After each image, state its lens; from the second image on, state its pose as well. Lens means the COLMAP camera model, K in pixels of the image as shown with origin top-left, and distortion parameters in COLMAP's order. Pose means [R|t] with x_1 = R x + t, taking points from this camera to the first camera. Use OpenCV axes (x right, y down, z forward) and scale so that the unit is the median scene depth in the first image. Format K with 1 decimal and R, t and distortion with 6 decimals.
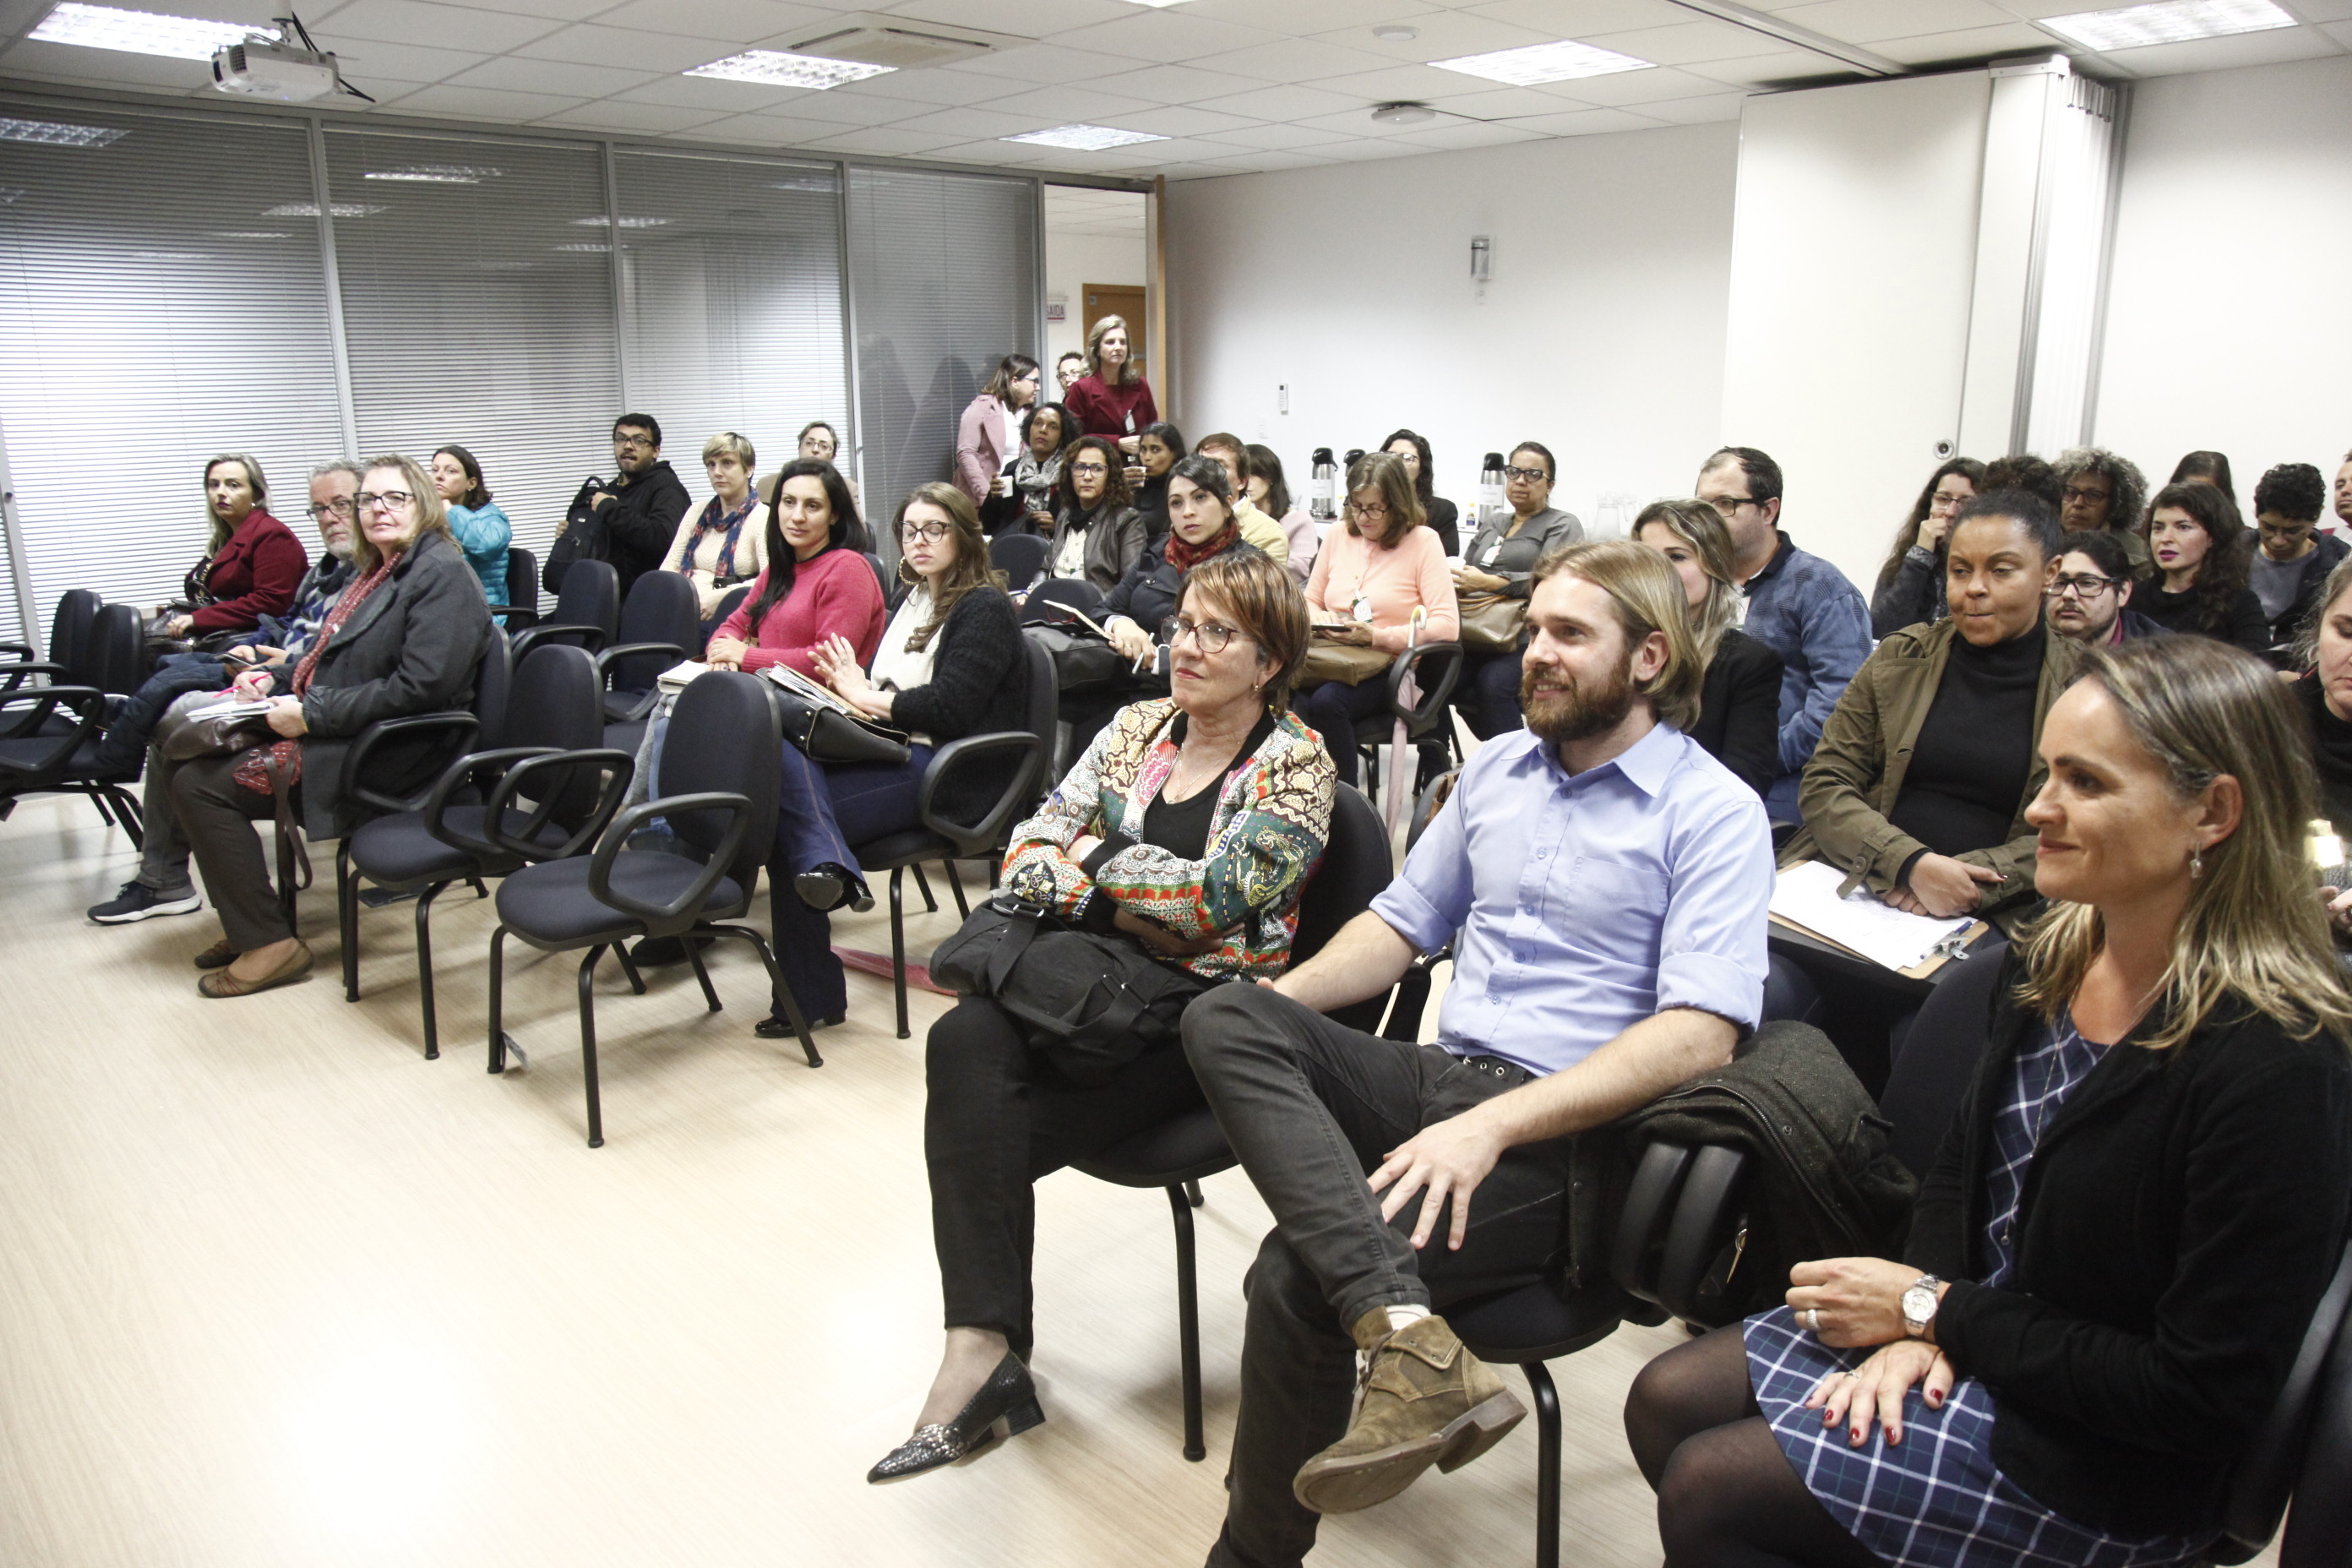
lens RADIAL K [[1600.5, 0, 1176.0], [0, 1600.5, 784.0], [0, 0, 1]] dist [-0.103865, 0.062063]
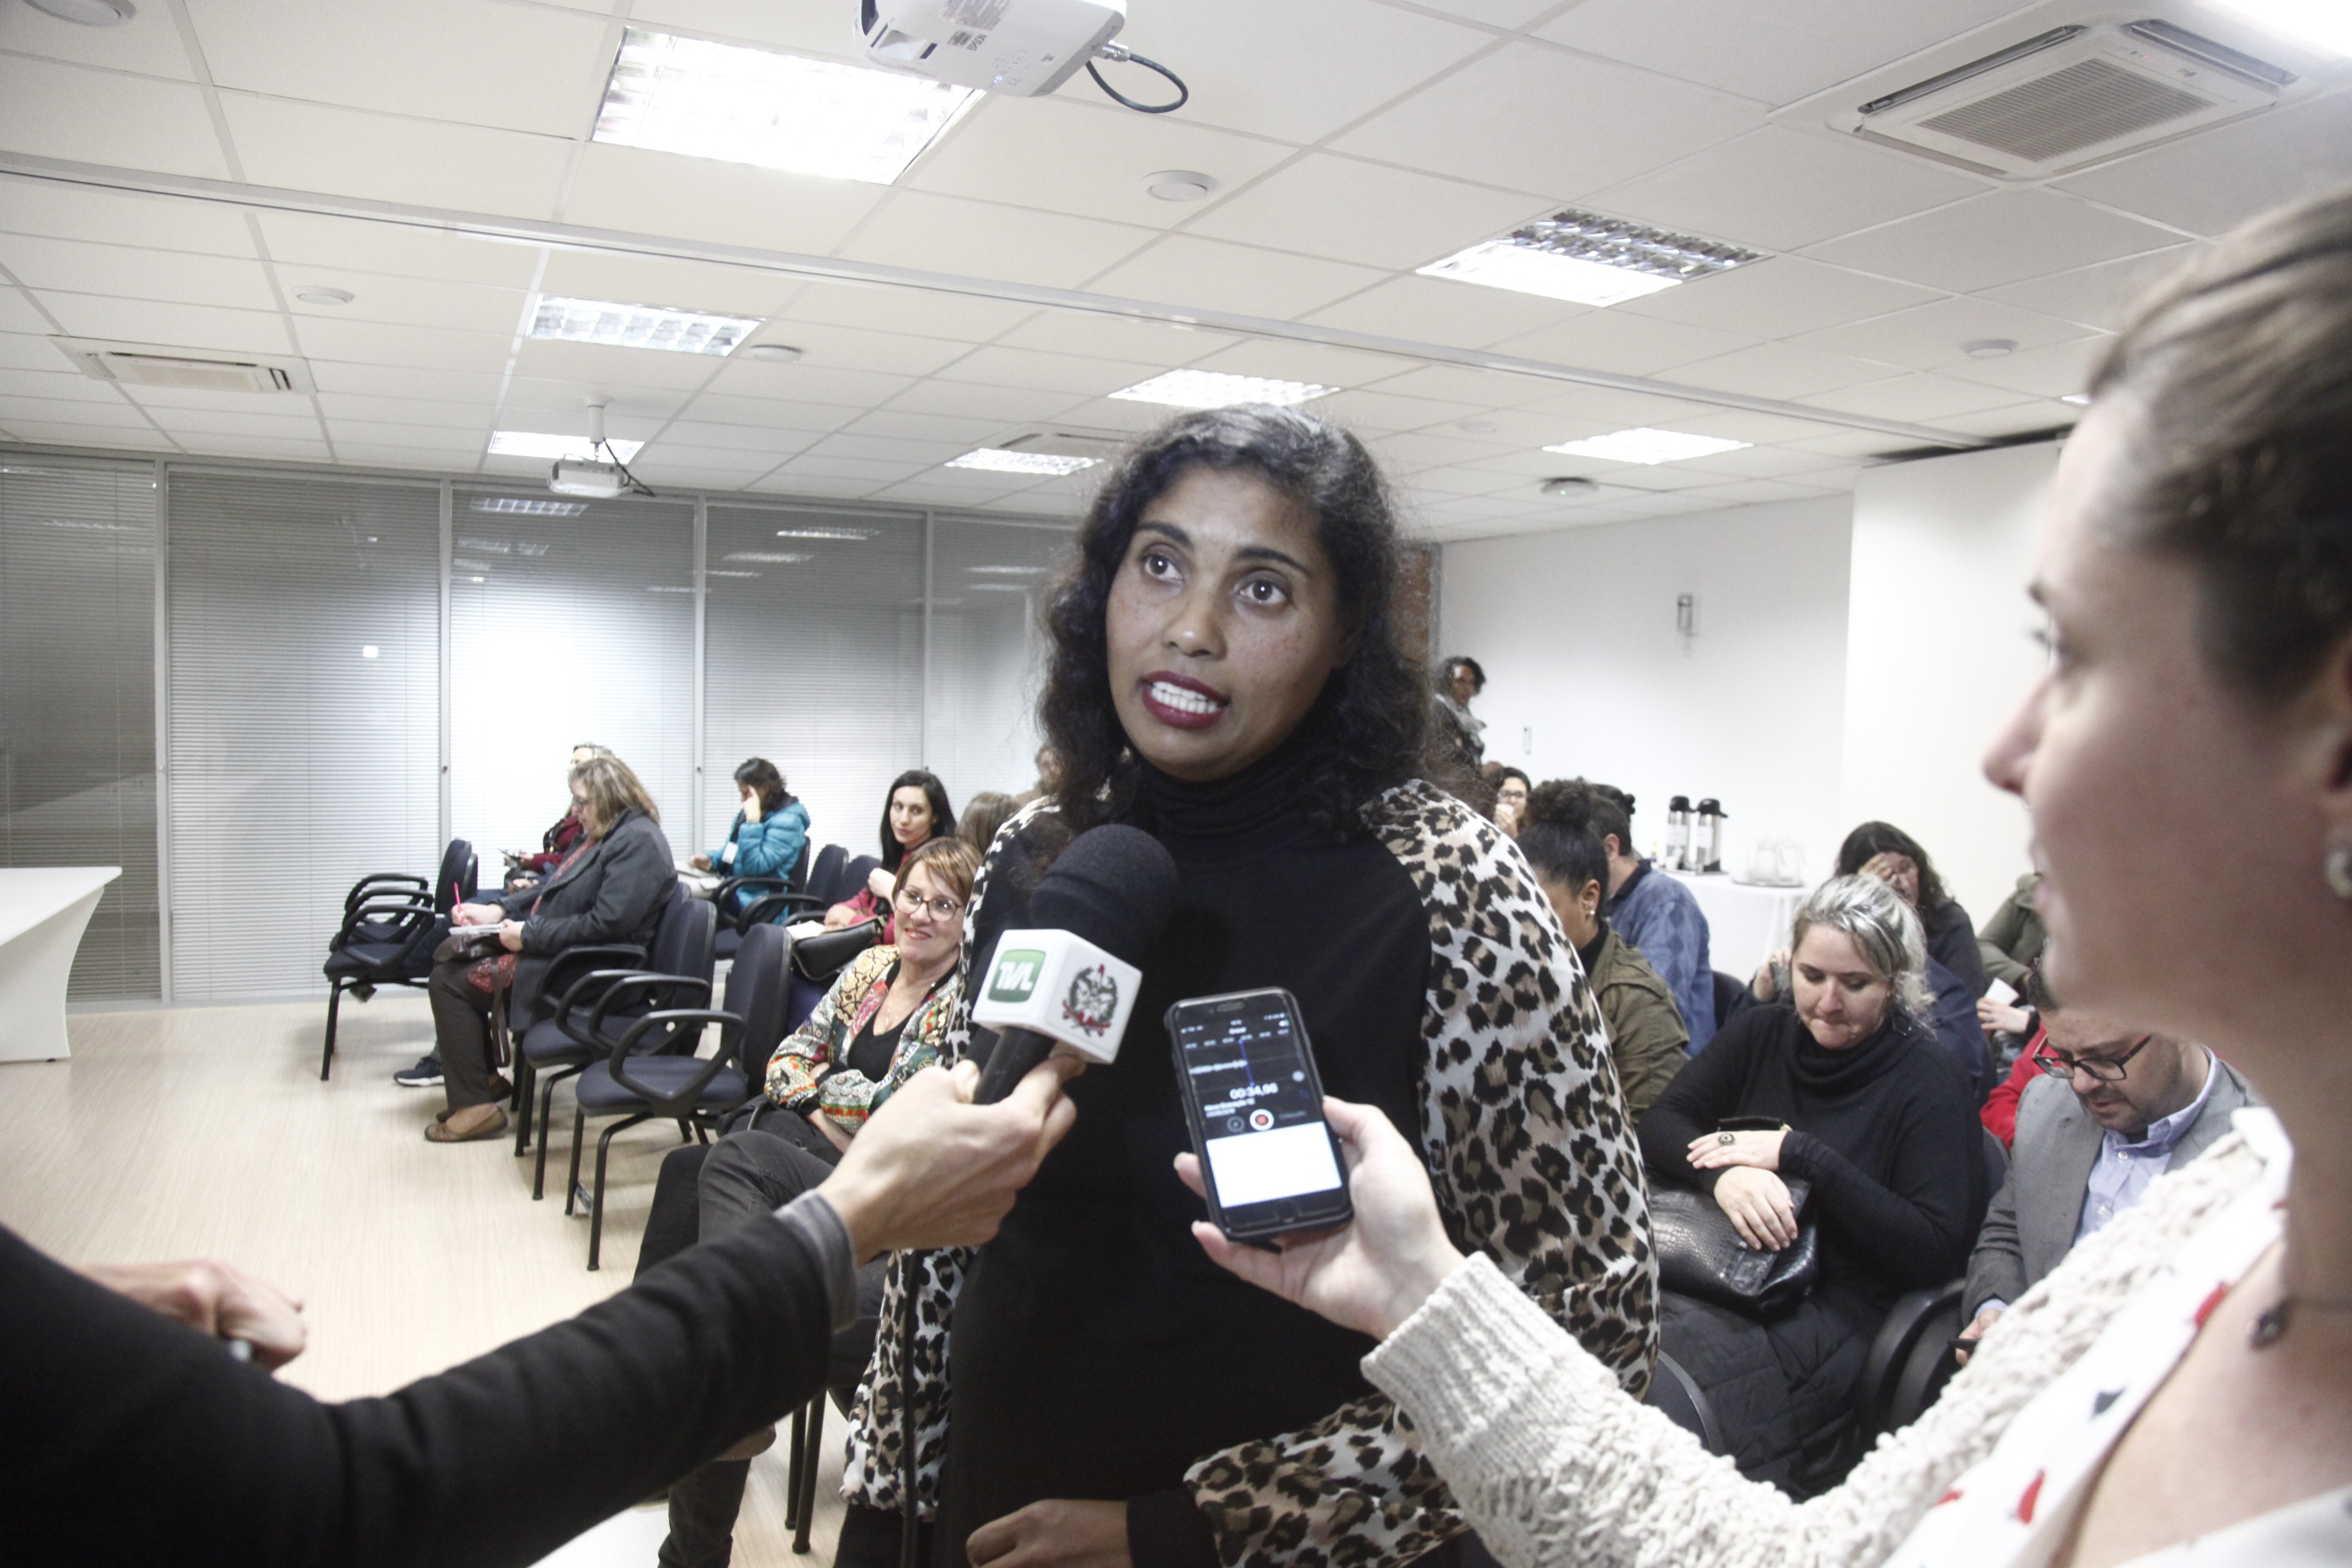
lens RADIAL K [[1600.5, 0, 1176.0], [0, 1600.5, 784.0], [0, 0, 1]] dist [-0.103865, 0.062063]
pose [[0.950320, 0.042863, -0.308311, 0.380269], [-0.104252, 0.977098, -0.185502, 0.019822], [0.293299, 0.208428, 0.933024, -0.125137]]
